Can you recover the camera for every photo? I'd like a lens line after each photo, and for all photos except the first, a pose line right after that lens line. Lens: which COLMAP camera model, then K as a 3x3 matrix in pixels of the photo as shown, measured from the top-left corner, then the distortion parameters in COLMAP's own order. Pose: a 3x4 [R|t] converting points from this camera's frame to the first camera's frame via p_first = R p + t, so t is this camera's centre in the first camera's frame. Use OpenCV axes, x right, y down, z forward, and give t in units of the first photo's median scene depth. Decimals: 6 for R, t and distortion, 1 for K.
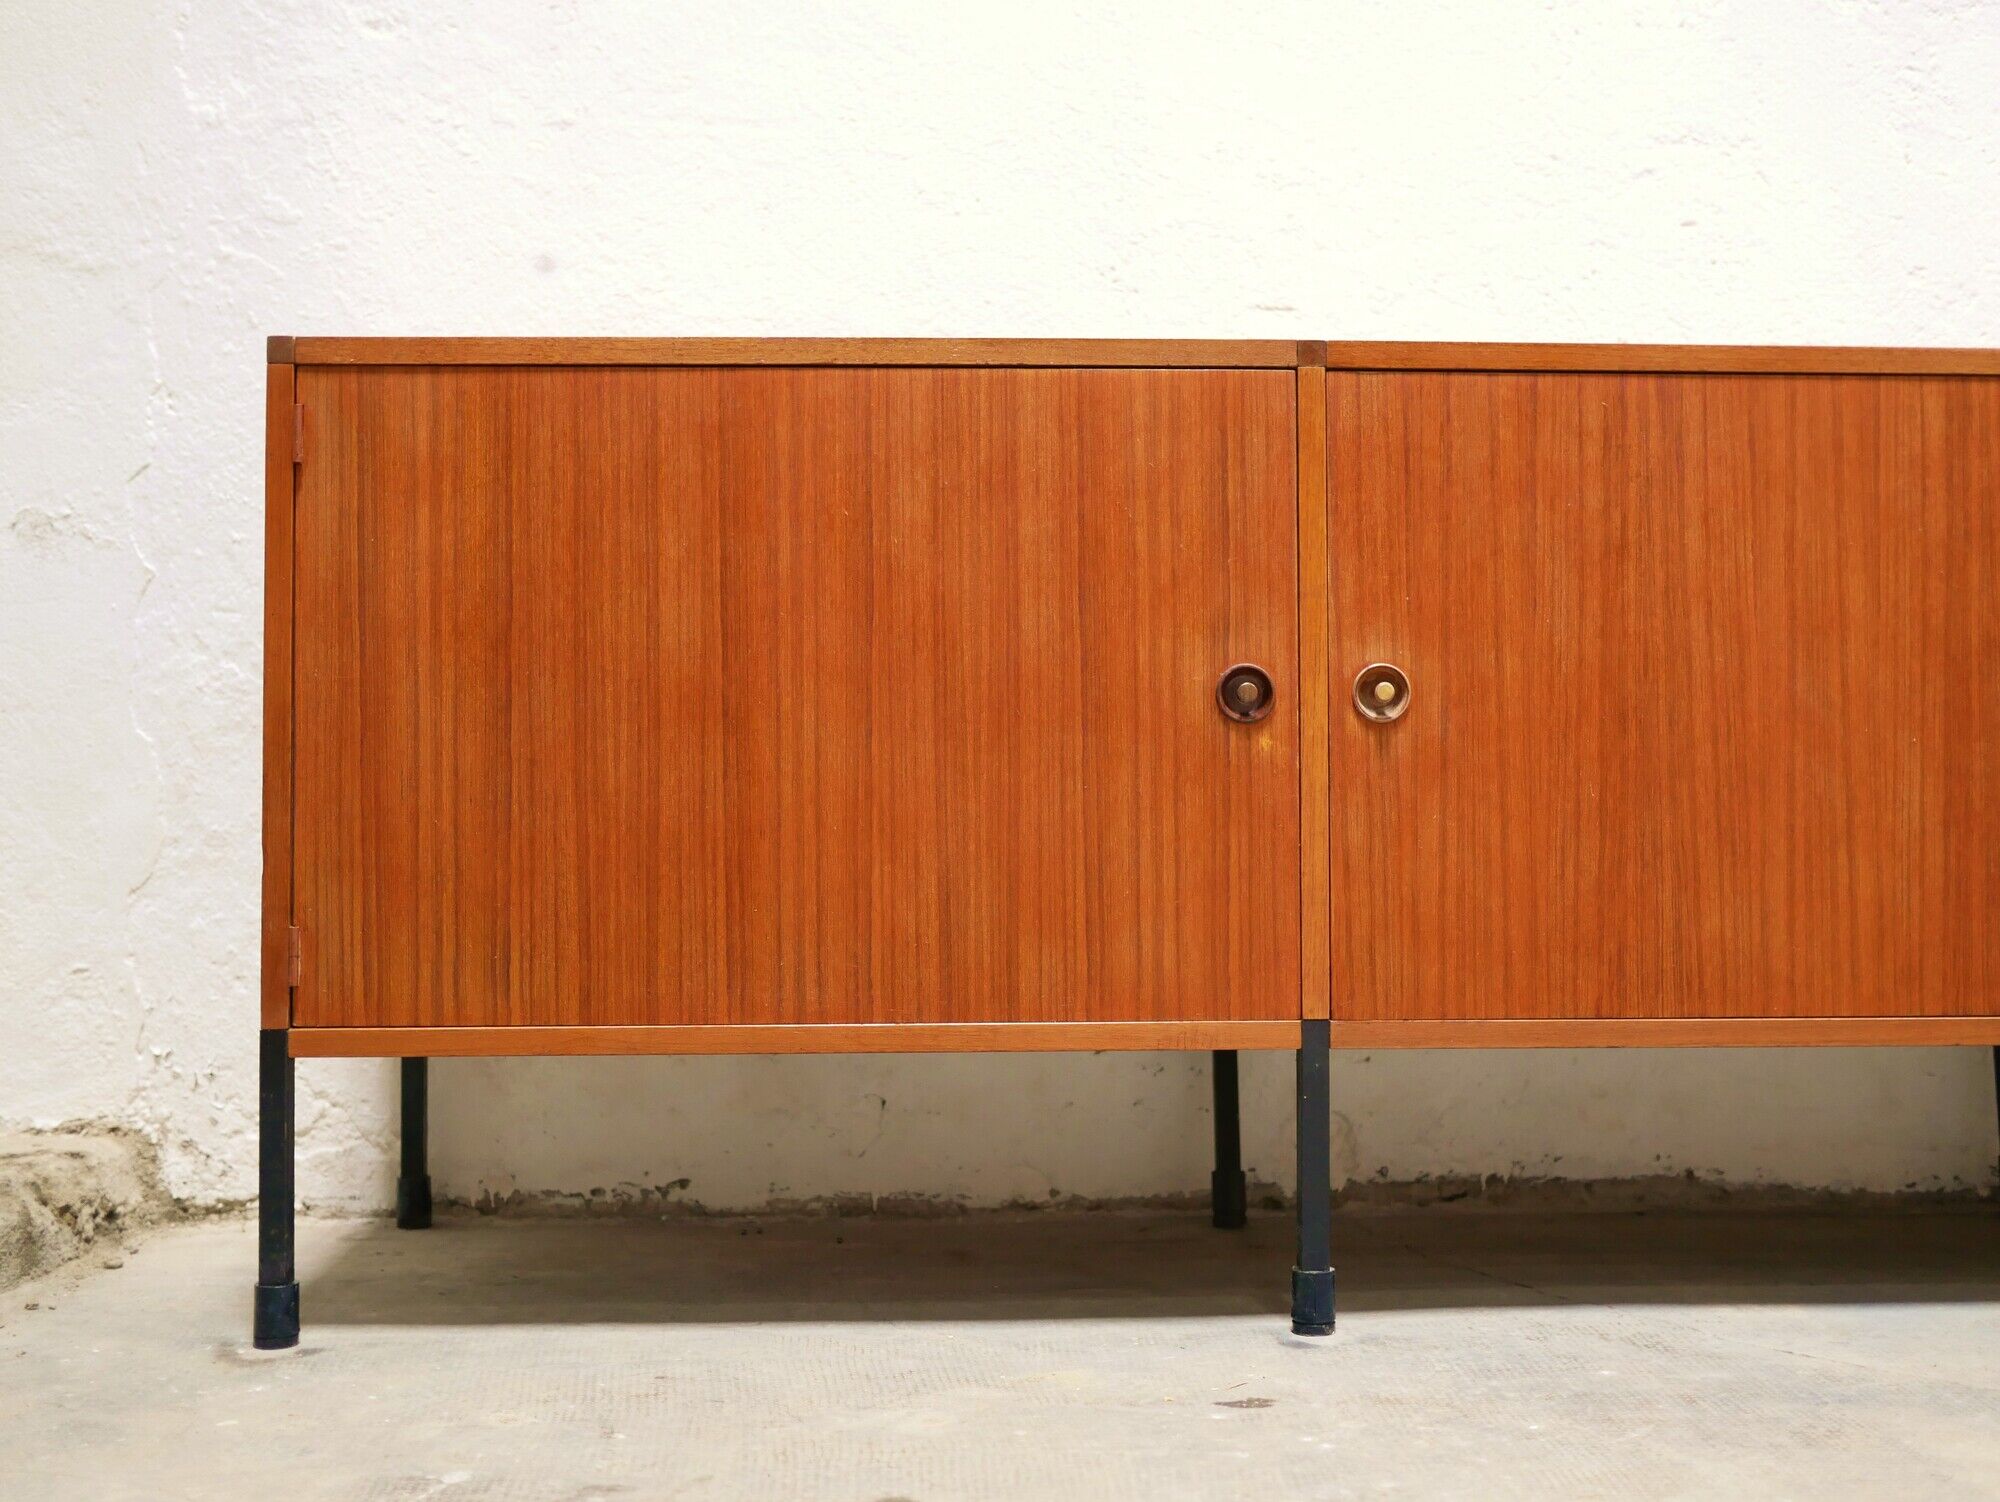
lens RADIAL K [[2251.7, 0, 1002.9], [0, 2251.7, 746.3], [0, 0, 1]] dist [-0.014447, 0.000000]
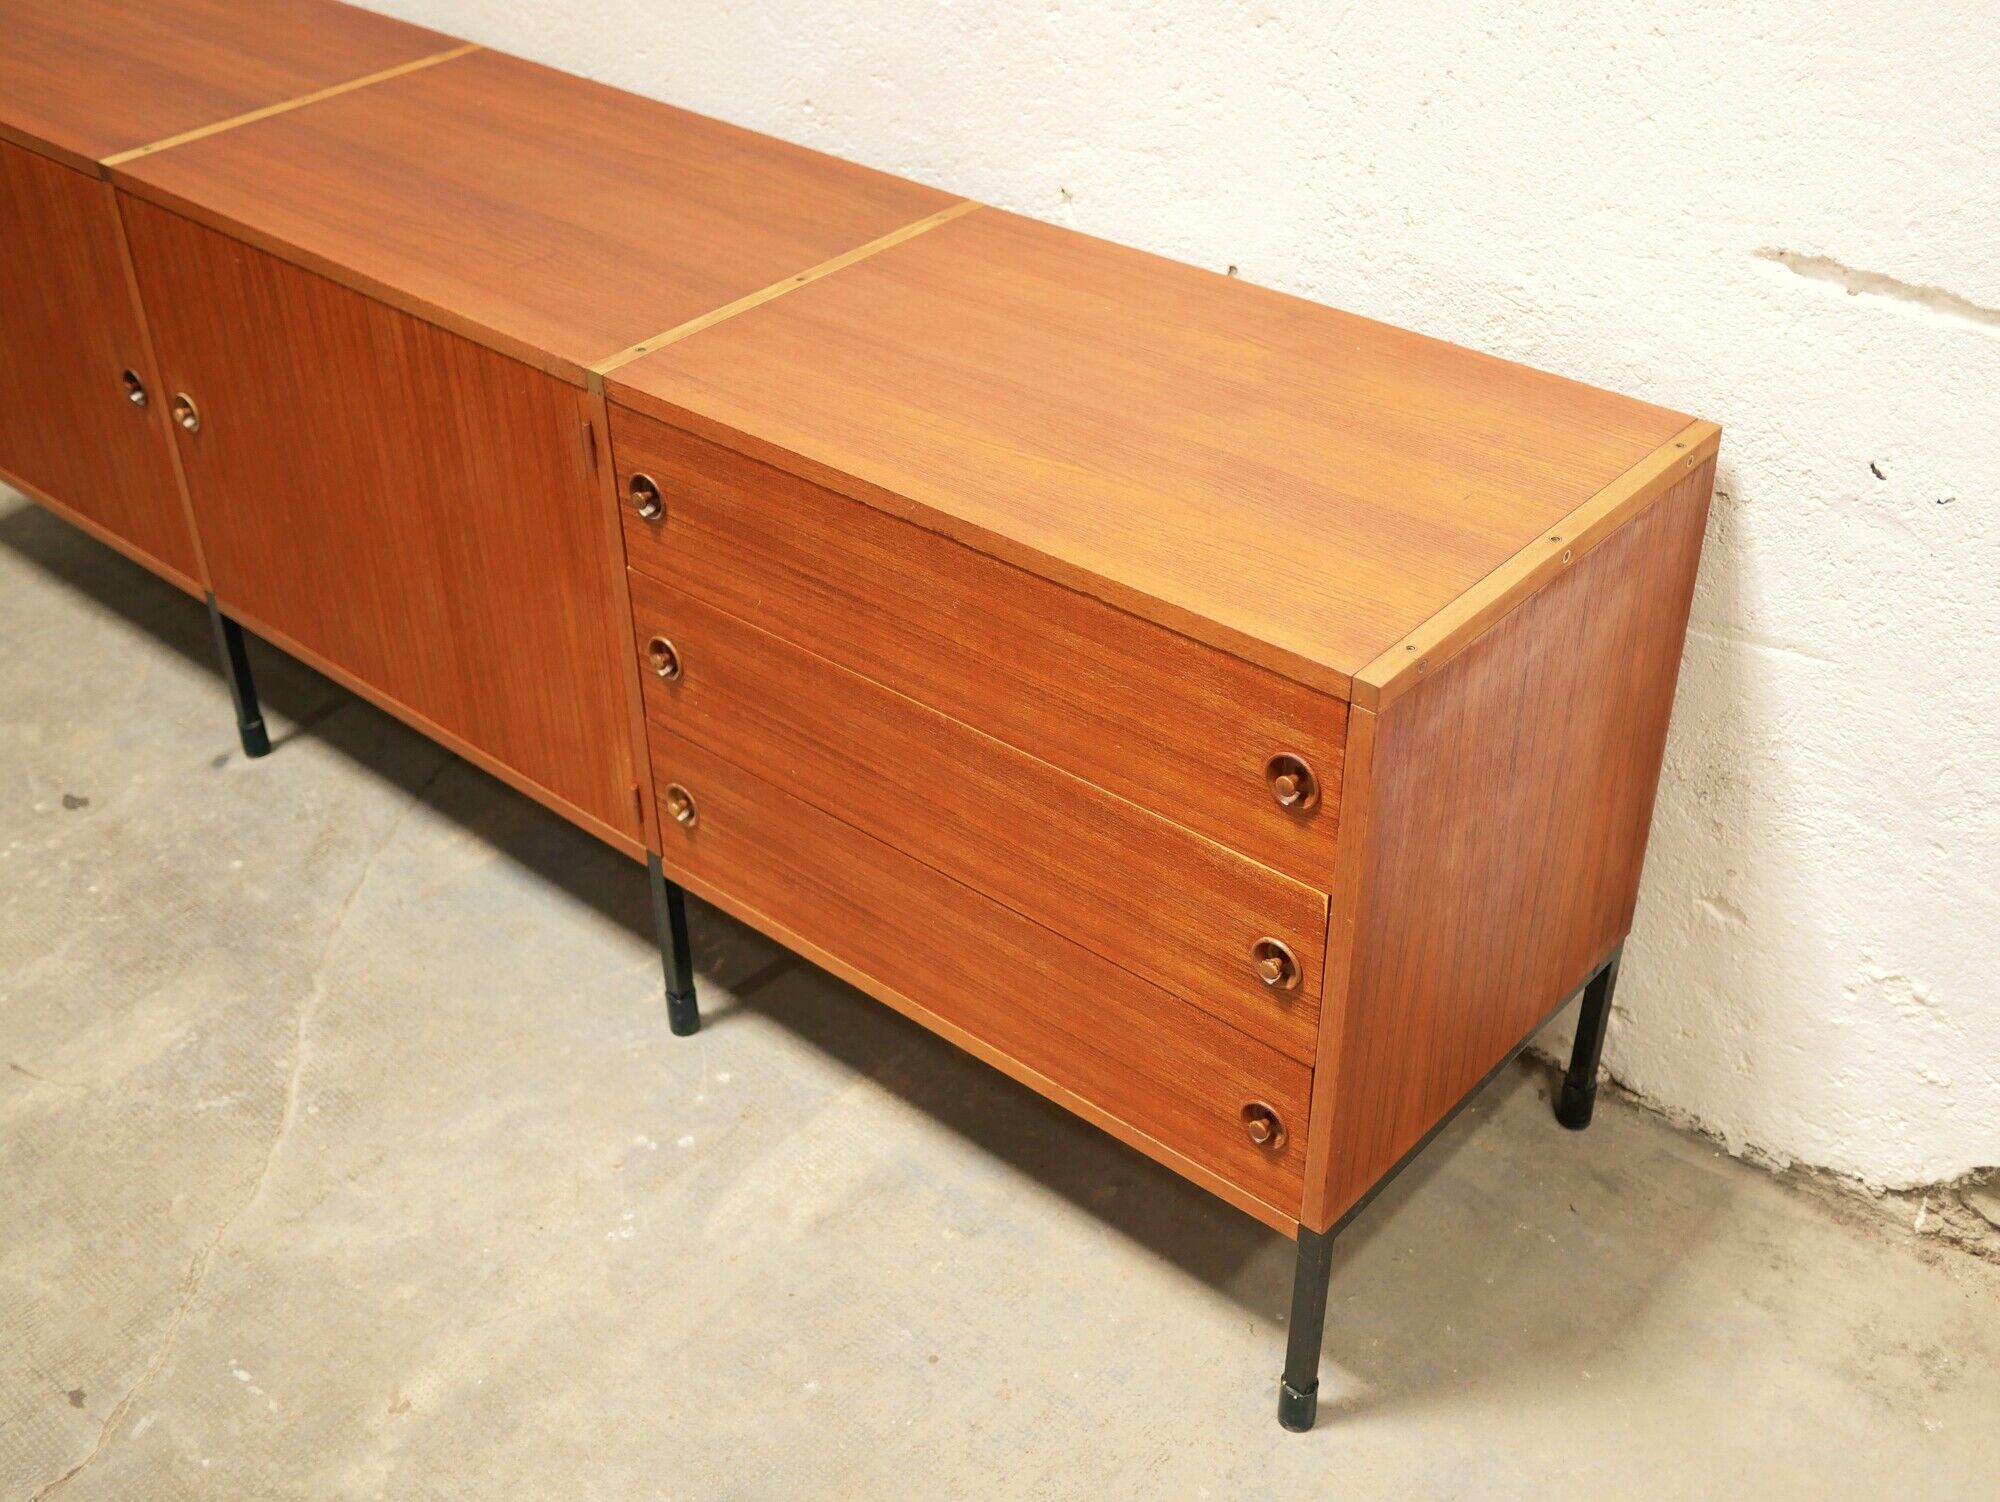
lens RADIAL K [[2251.7, 0, 990.6], [0, 2251.7, 757.3], [0, 0, 1]] dist [-0.014447, 0.000000]
pose [[0.721667, 0.392627, -0.570124, 1.442661], [0.035981, 0.801204, 0.597309, -0.685869], [0.691305, -0.451571, 0.564075, 0.444647]]
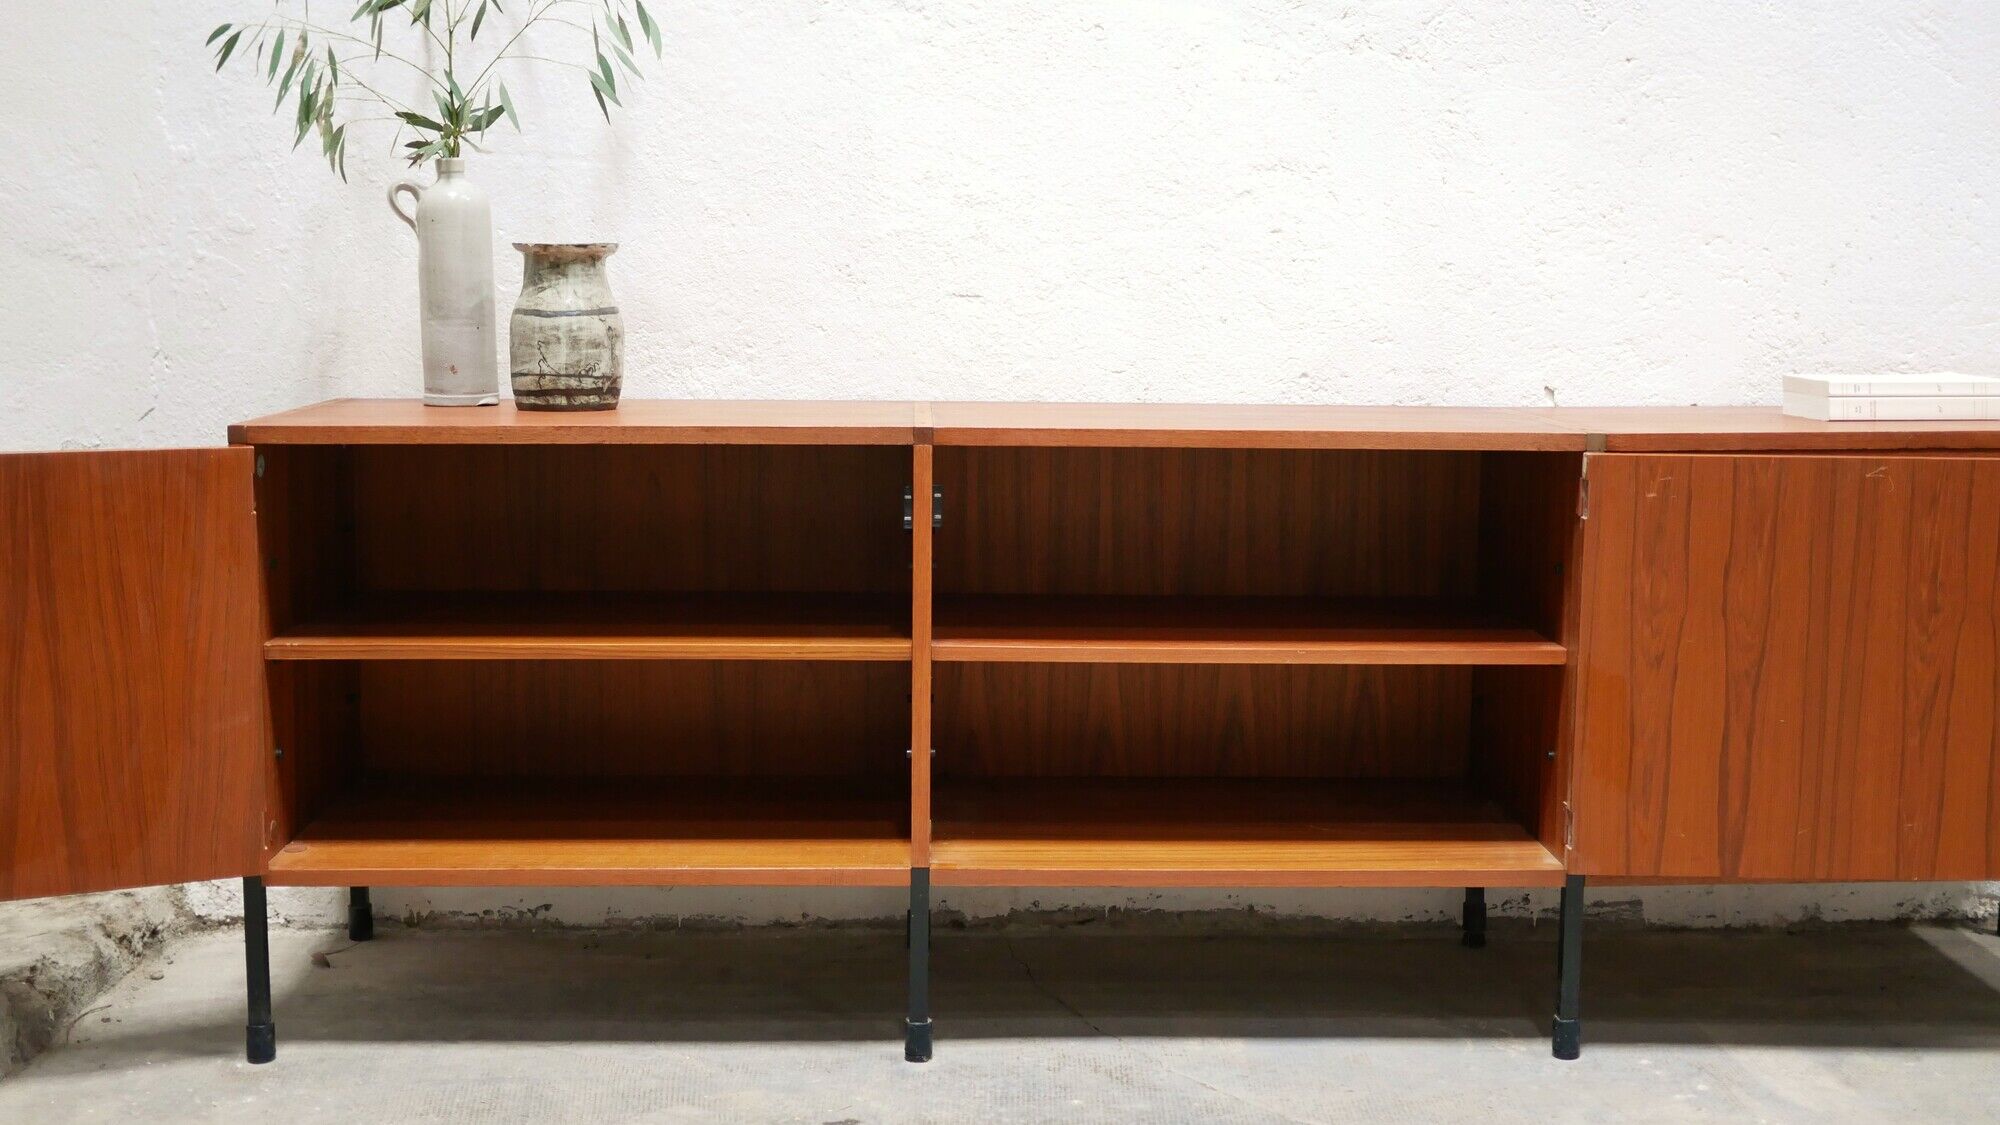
lens RADIAL K [[2249.5, 0, 997.8], [0, 2249.5, 562.1], [0, 0, 1]] dist [-0.014118, 0.000000]
pose [[0.999837, 0.013815, -0.011597, 0.206087], [-0.011707, 0.986142, 0.165492, -0.340892], [0.013723, -0.165329, 0.986143, -0.489580]]
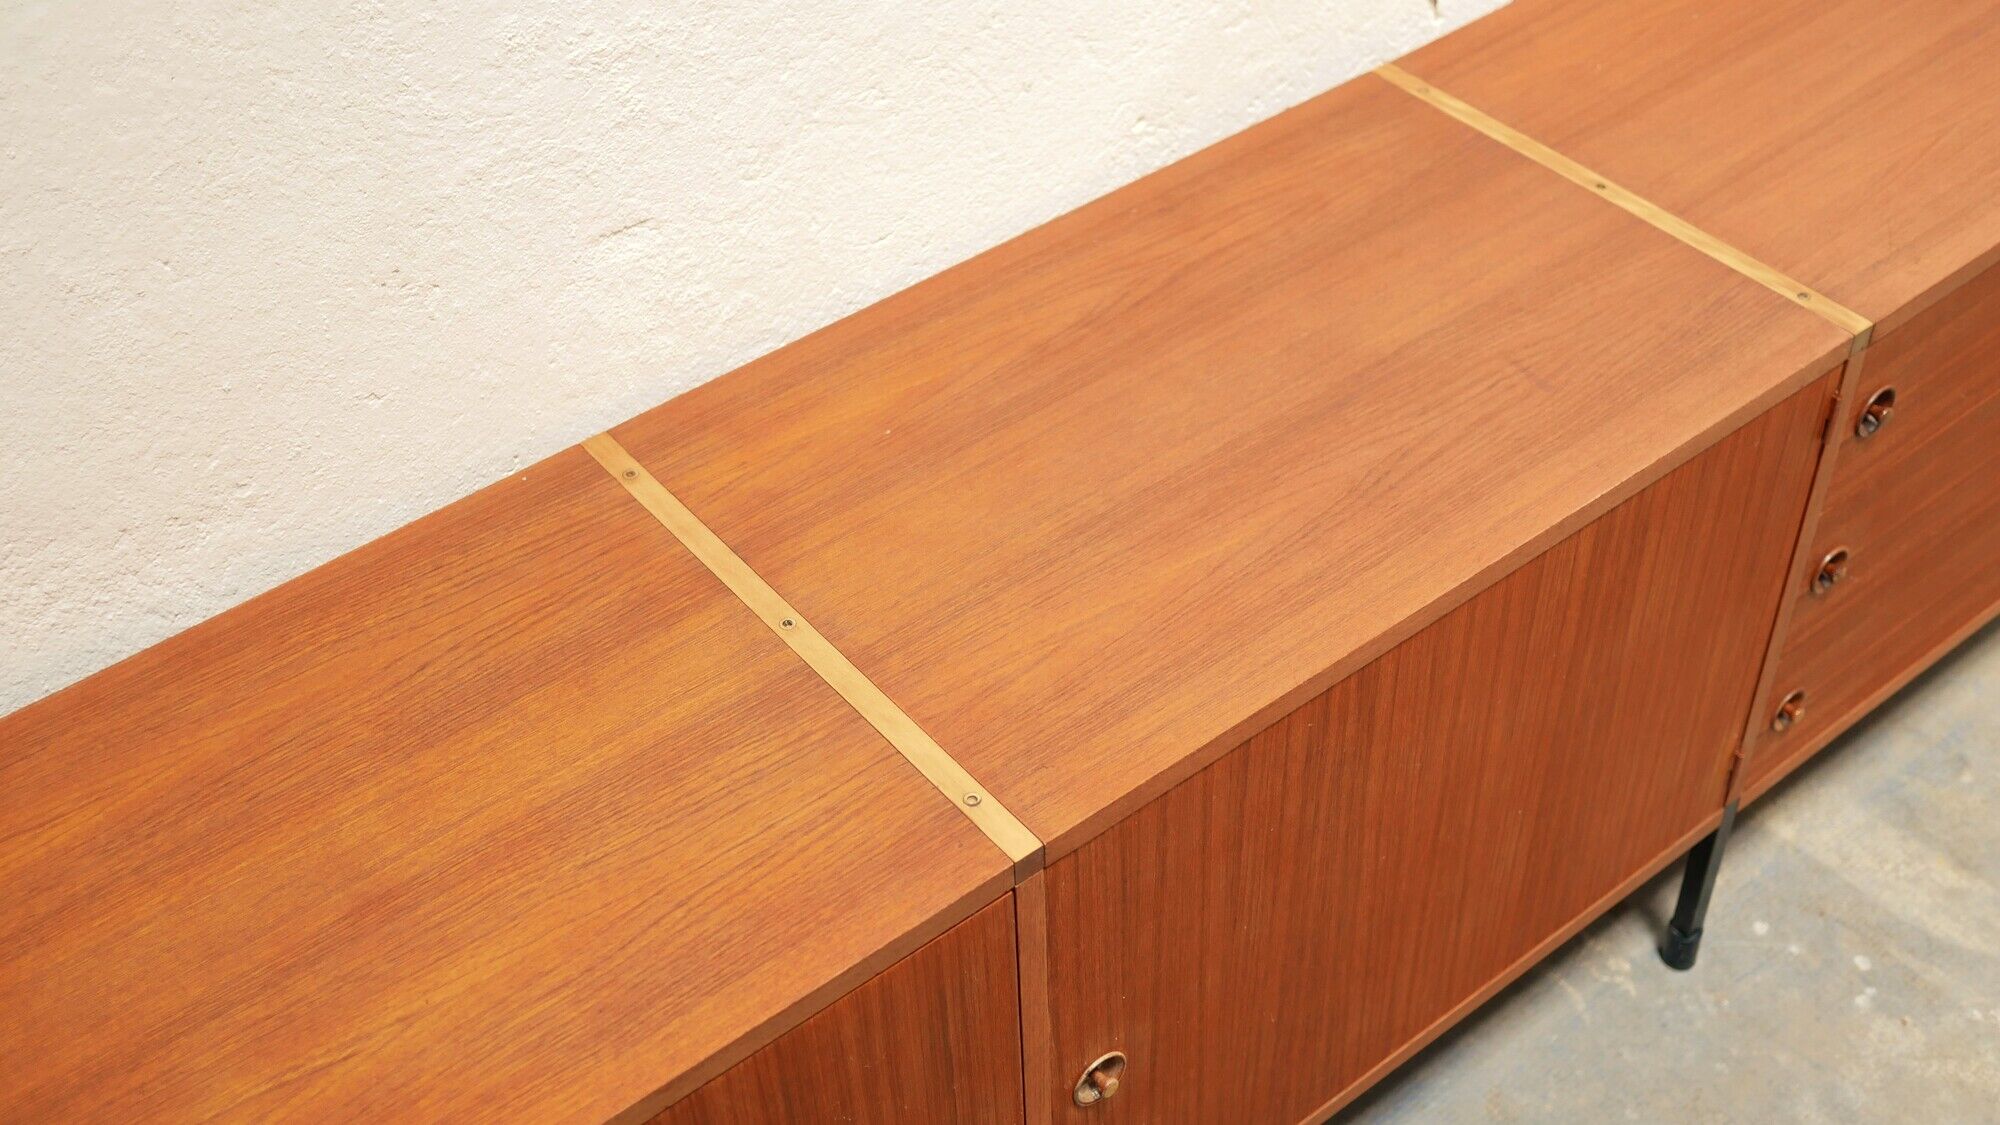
lens RADIAL K [[2249.5, 0, 1000.5], [0, 2249.5, 565.3], [0, 0, 1]] dist [-0.014118, 0.000000]
pose [[0.815955, -0.408995, 0.408584, -0.138959], [0.012174, 0.718751, 0.695161, -0.774794], [-0.577988, -0.562246, 0.591447, 0.616078]]
